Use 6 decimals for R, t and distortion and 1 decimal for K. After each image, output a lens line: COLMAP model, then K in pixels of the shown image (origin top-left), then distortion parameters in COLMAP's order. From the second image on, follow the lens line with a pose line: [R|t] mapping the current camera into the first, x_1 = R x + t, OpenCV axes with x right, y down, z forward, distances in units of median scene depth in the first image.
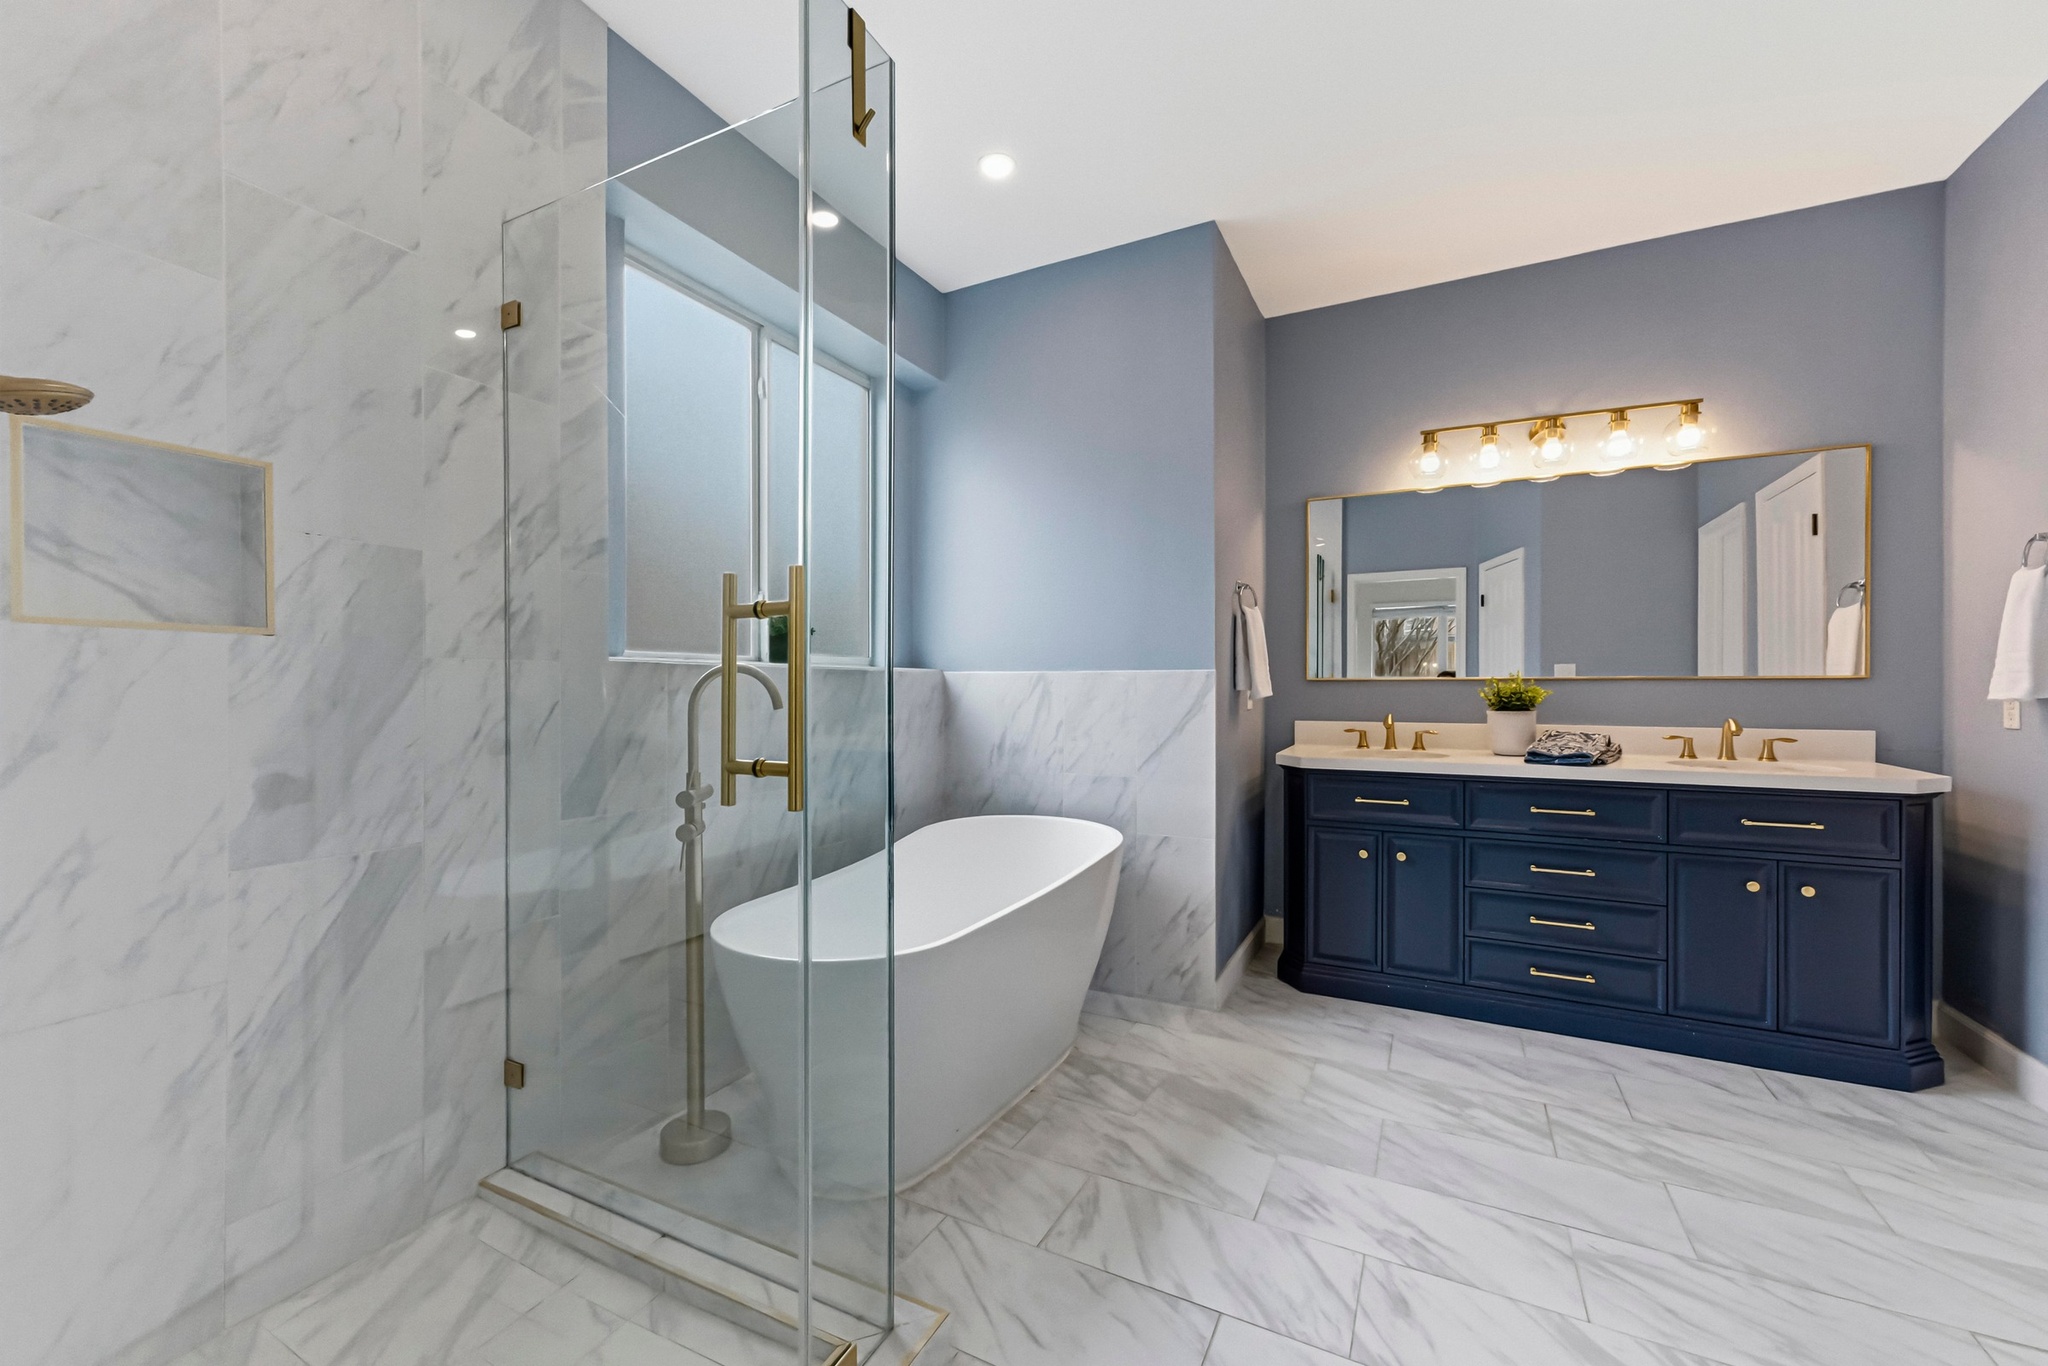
lens RADIAL K [[817.7, 0, 1027.8], [0, 817.7, 686.2], [0, 0, 1]] dist [0.016891, 0.000236]
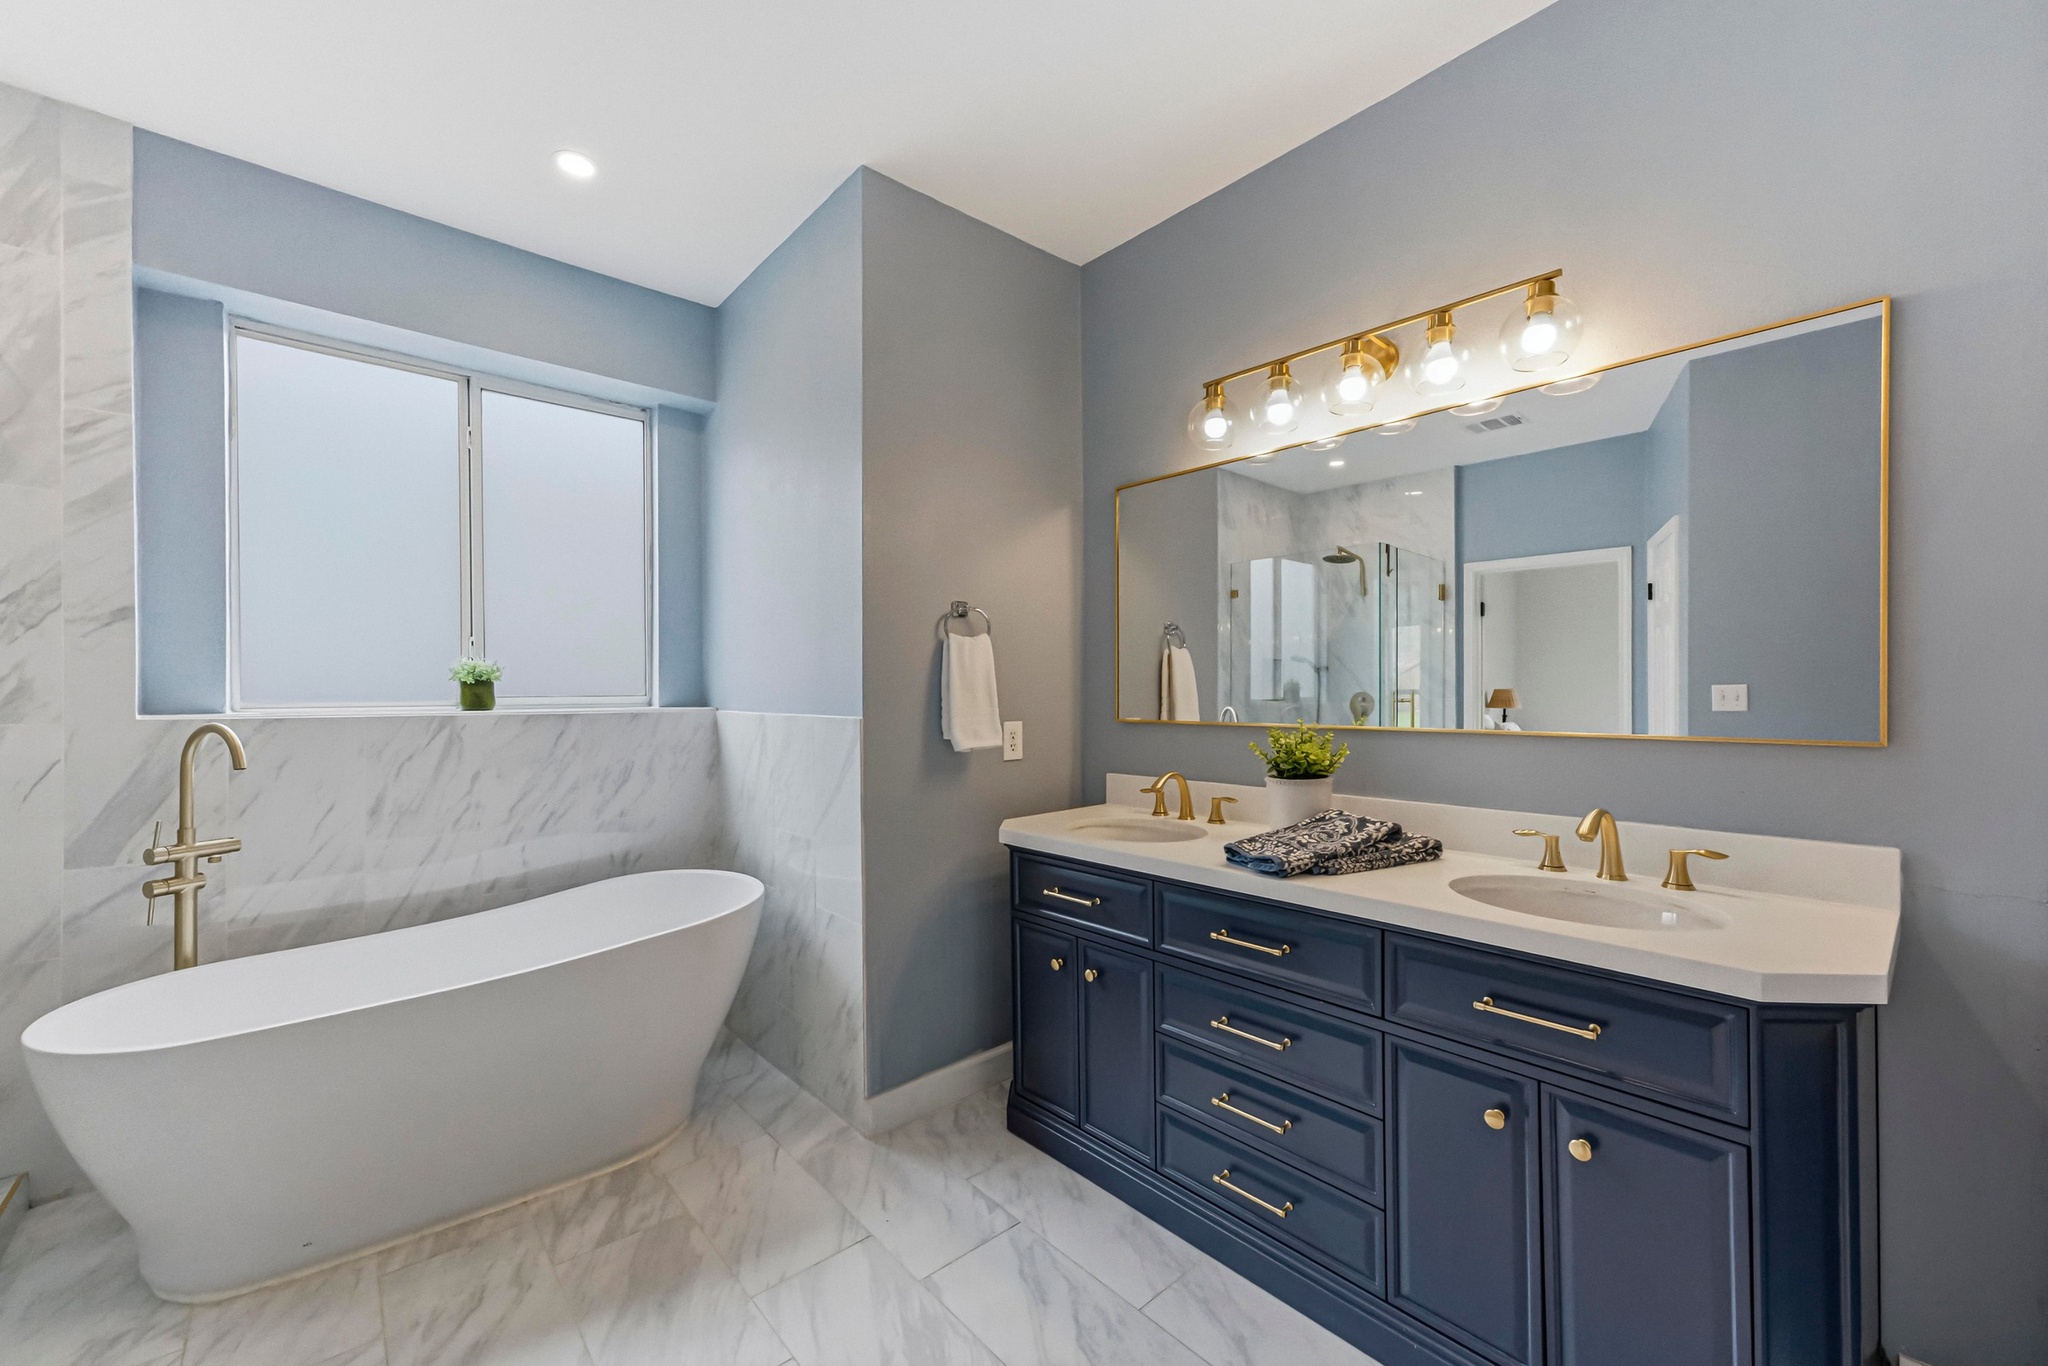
lens RADIAL K [[817.7, 0, 1019.9], [0, 817.7, 689.9], [0, 0, 1]] dist [0.016891, 0.000236]
pose [[0.926065, -0.004243, -0.377340, 0.681160], [0.004392, 0.999990, -0.000465, -0.045870], [0.377338, -0.001227, 0.926075, 0.305565]]
